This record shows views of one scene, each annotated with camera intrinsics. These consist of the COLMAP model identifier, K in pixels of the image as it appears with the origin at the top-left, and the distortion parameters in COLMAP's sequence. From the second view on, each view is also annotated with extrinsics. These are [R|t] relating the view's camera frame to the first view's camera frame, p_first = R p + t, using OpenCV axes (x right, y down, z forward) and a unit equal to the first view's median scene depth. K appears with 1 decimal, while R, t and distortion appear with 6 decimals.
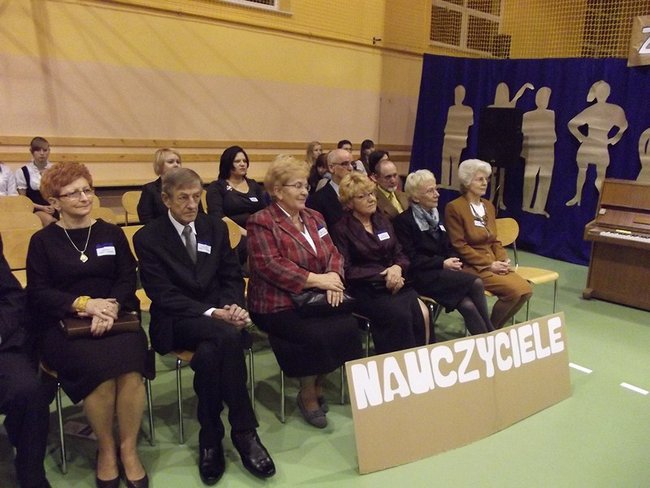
lens RADIAL K [[526.2, 0, 325.0], [0, 526.2, 244.0], [0, 0, 1]] dist [-0.004548, 0.012427]
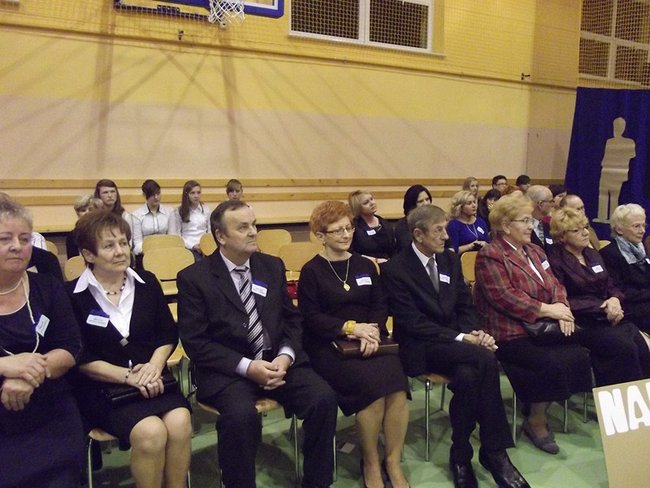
lens RADIAL K [[539.5, 0, 325.1], [0, 539.5, 256.1], [0, 0, 1]] dist [-0.004936, 0.008760]
pose [[0.989710, -0.001493, -0.143081, -0.291582], [-0.005134, 0.998931, -0.045936, 0.012228], [0.142997, 0.046198, 0.988644, -0.125570]]
